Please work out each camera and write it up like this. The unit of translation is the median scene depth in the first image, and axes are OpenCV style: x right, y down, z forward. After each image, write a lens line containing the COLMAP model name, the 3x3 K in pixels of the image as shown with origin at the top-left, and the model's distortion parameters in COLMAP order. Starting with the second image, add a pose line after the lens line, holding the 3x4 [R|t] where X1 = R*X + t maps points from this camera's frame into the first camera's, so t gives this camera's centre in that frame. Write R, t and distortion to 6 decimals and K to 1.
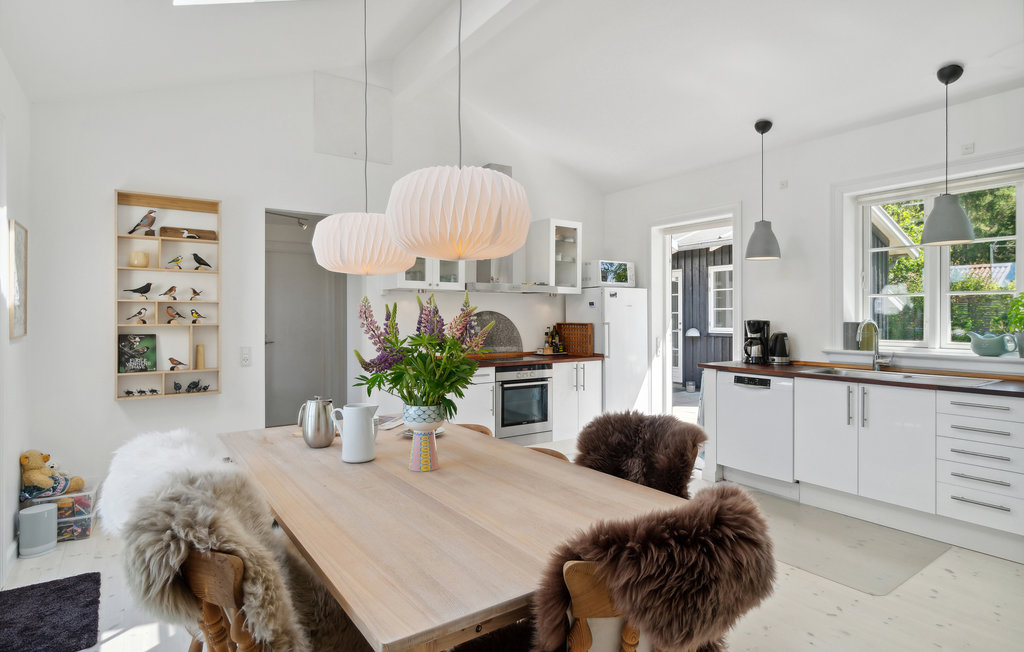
lens RADIAL K [[545.5, 0, 524.5], [0, 545.5, 329.2], [0, 0, 1]] dist [0.002578, -0.001273]
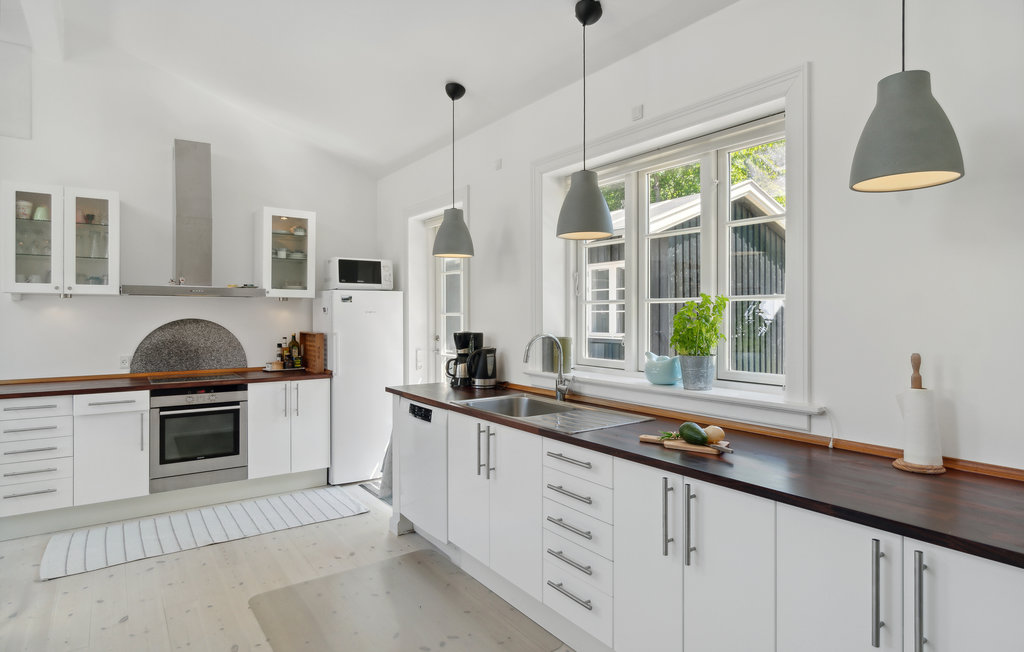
lens RADIAL K [[567.4, 0, 522.8], [0, 567.4, 327.3], [0, 0, 1]] dist [0.004626, 0.000318]
pose [[0.999979, 0.000077, 0.006518, 0.502628], [-0.000067, 0.999999, -0.001471, -0.022597], [-0.006518, 0.001471, 0.999978, 0.160181]]
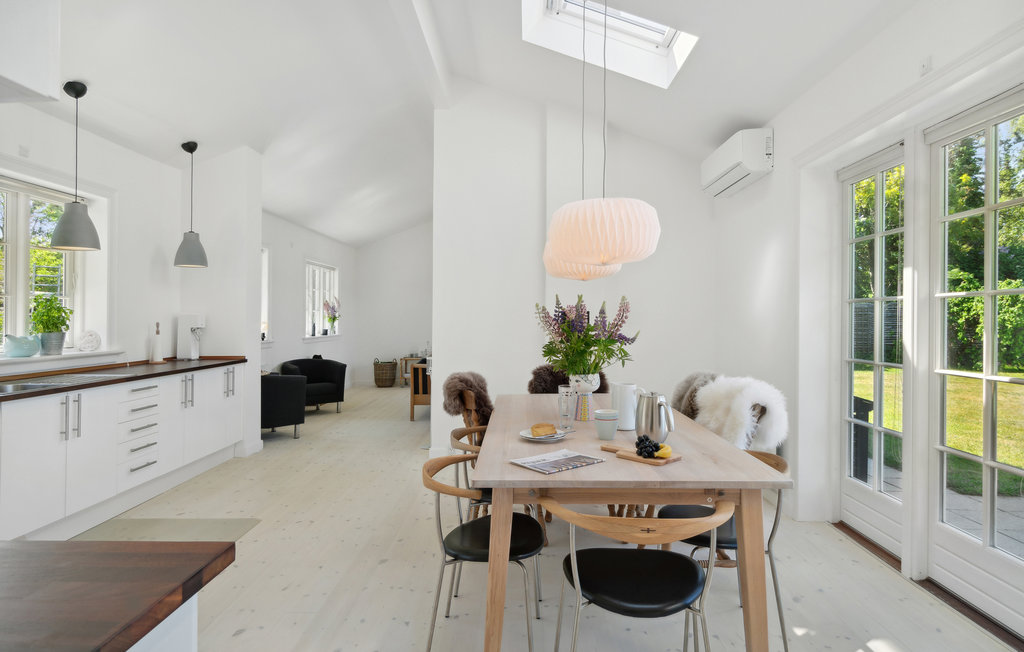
lens RADIAL K [[559.7, 0, 516.7], [0, 559.7, 319.1], [0, 0, 1]] dist [0.002980, -0.000055]
pose [[-0.805739, -0.002218, 0.592267, -0.412124], [0.012707, 0.999698, 0.021030, -0.024778], [-0.592134, 0.024471, -0.805468, 1.000071]]
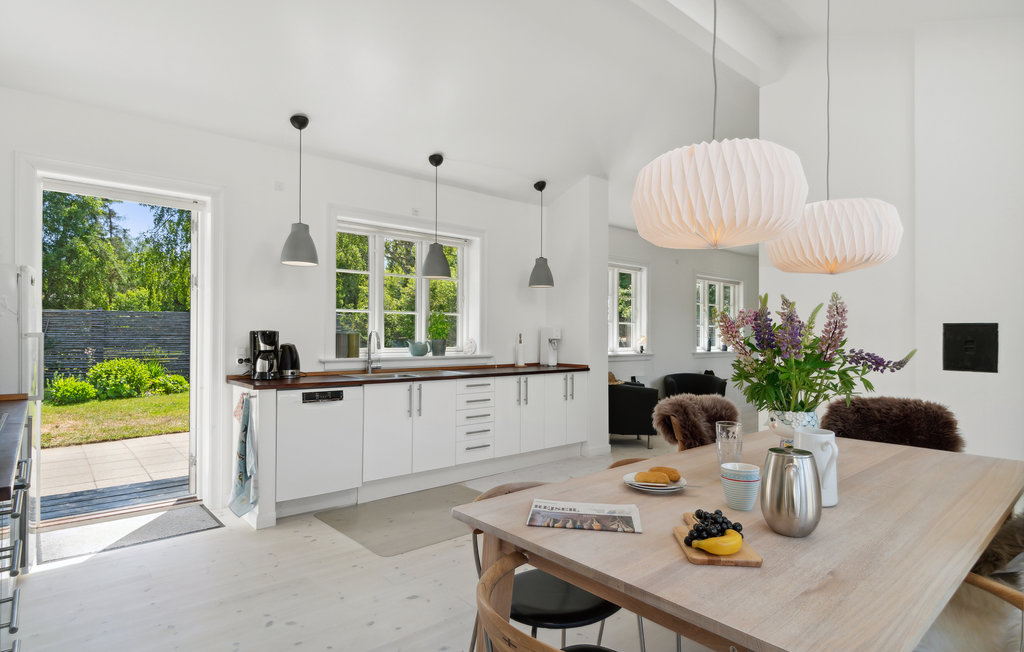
lens RADIAL K [[545.5, 0, 524.5], [0, 545.5, 329.2], [0, 0, 1]] dist [0.002578, -0.001273]
pose [[-0.118490, 0.003754, 0.992948, -0.495538], [0.011352, 0.999933, -0.002425, -0.011832], [-0.992890, 0.010985, -0.118525, 0.686578]]
